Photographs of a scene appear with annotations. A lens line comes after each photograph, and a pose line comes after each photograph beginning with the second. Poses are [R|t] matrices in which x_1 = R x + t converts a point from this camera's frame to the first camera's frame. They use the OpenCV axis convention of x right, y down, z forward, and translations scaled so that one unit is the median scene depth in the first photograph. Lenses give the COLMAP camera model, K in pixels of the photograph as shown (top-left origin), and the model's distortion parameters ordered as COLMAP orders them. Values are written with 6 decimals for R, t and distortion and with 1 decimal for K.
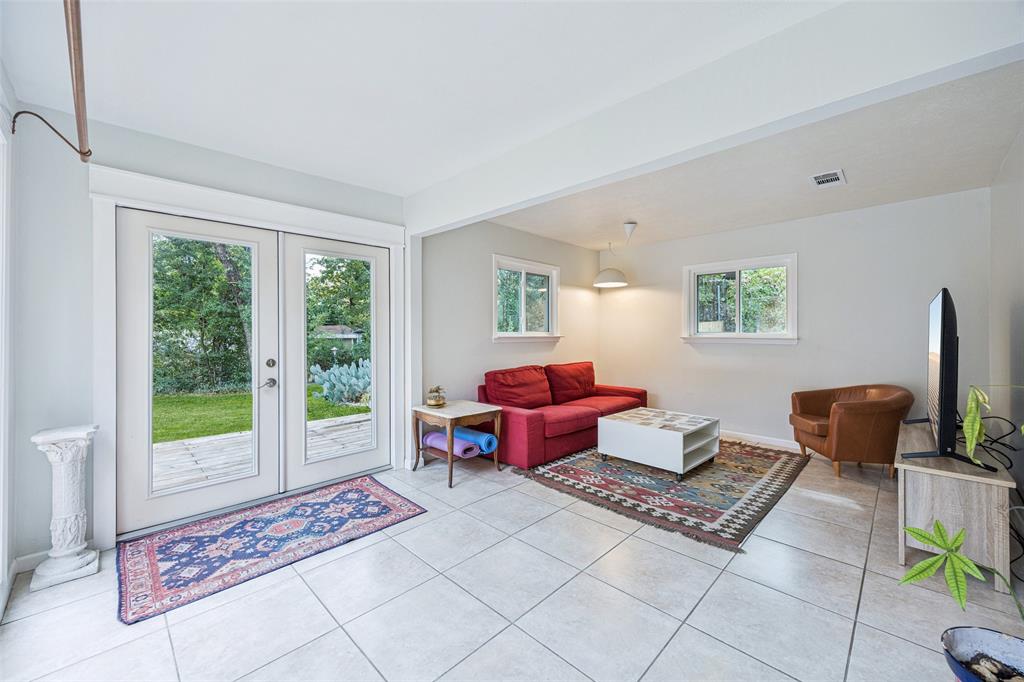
lens RADIAL K [[397.7, 0, 503.4], [0, 397.7, 333.9], [0, 0, 1]] dist [-0.001018, 0.000193]
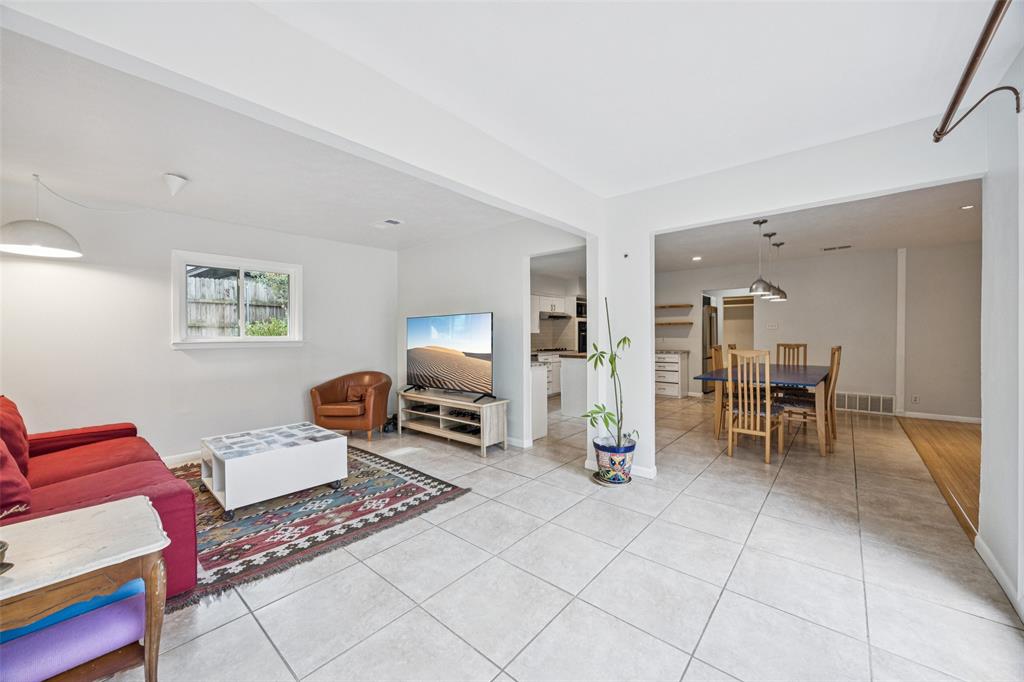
lens RADIAL K [[397.7, 0, 505.5], [0, 397.7, 335.5], [0, 0, 1]] dist [-0.001018, 0.000193]
pose [[-0.080718, -0.002402, 0.996734, -0.612914], [0.009761, 0.999947, 0.003200, 0.000772], [-0.996689, 0.009987, -0.080691, 0.741174]]
